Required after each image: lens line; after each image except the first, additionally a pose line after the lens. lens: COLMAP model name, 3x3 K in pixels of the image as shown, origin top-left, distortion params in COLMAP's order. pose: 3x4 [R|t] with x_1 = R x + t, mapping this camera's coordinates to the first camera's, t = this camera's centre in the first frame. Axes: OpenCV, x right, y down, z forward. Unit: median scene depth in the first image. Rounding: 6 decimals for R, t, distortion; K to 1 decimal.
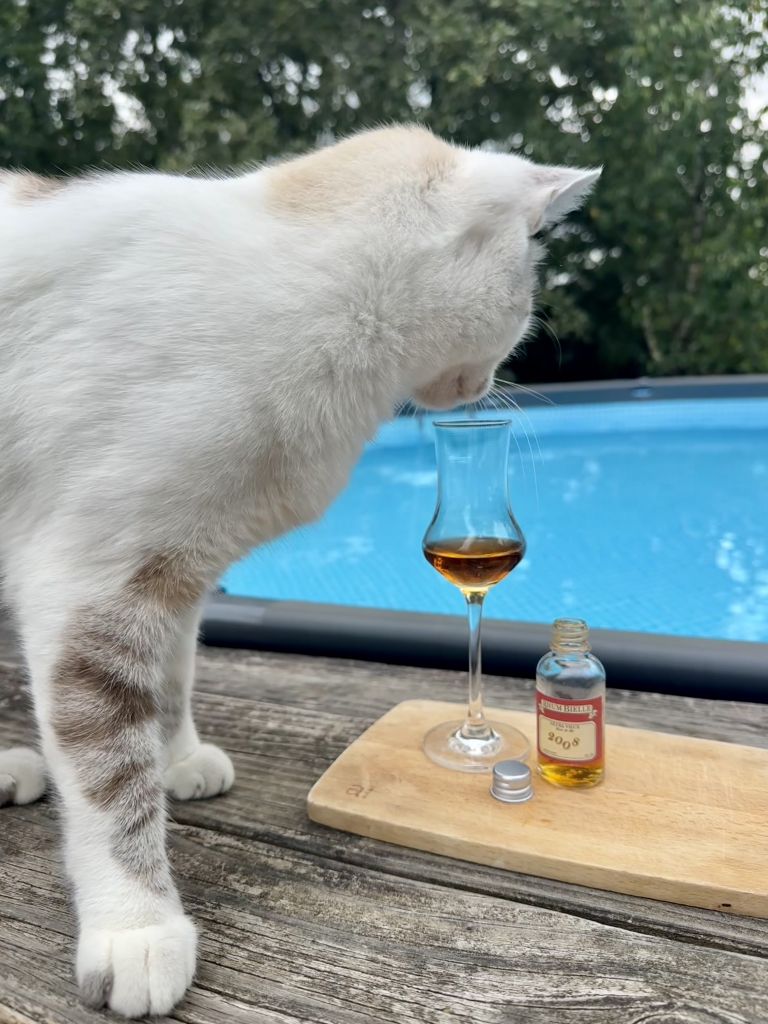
lens RADIAL K [[772.4, 0, 384.0], [0, 772.4, 512.0], [0, 0, 1]] dist [0.056809, -0.100456]
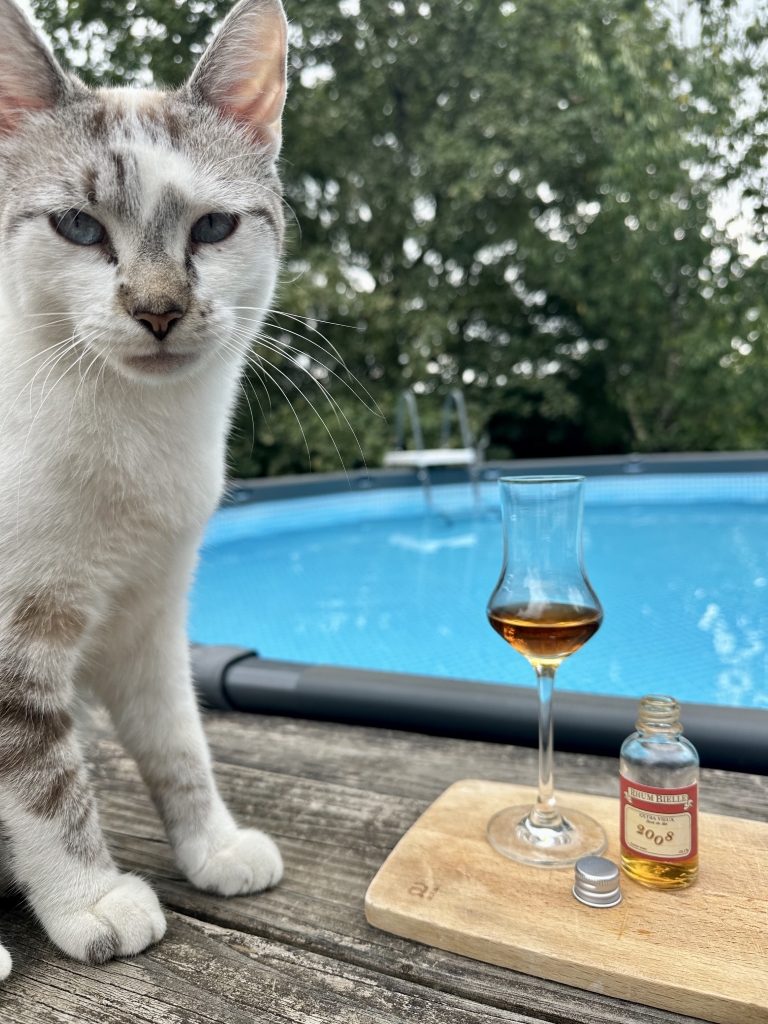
lens RADIAL K [[719.3, 0, 384.0], [0, 719.3, 512.0], [0, 0, 1]] dist [-0.018739, 0.009716]
pose [[0.999925, 0.003833, -0.011599, -0.067866], [-0.004870, 0.995868, -0.090686, 0.002165], [0.011203, 0.090736, 0.995812, 0.142808]]
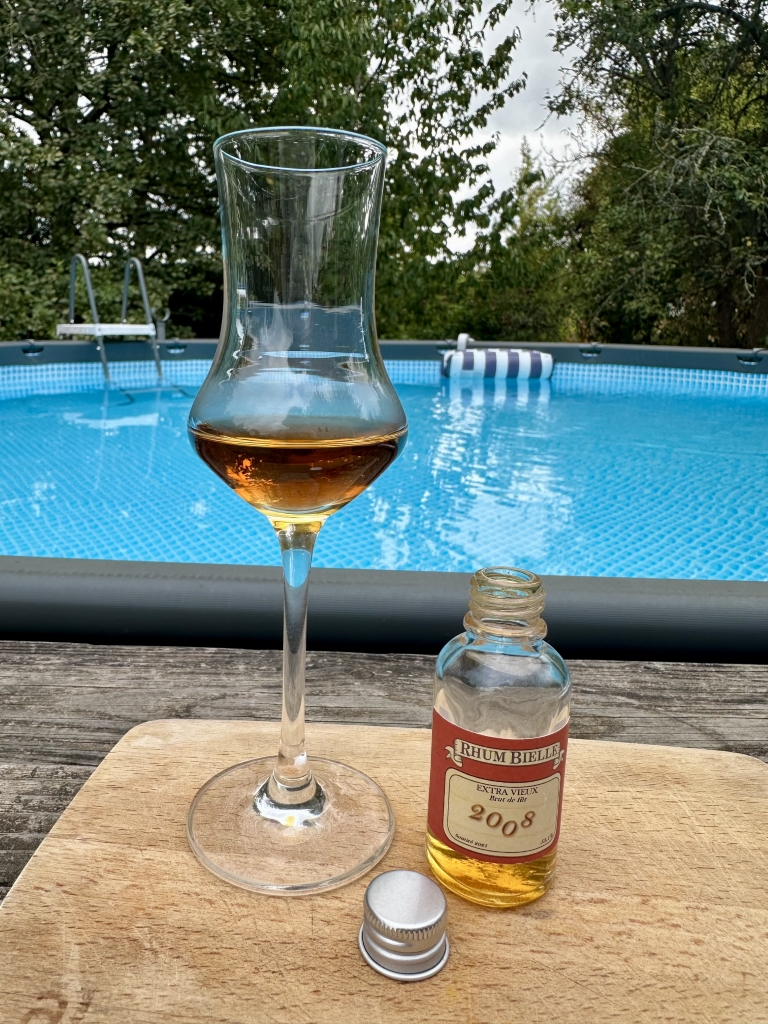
lens RADIAL K [[713.1, 0, 322.5], [0, 713.1, 487.1], [0, 0, 1]] dist [-0.002201, -0.001848]
pose [[0.941960, -0.017793, 0.335252, -0.019782], [0.004615, 0.999186, 0.040064, 0.065575], [-0.335692, -0.036191, 0.941276, 0.600987]]
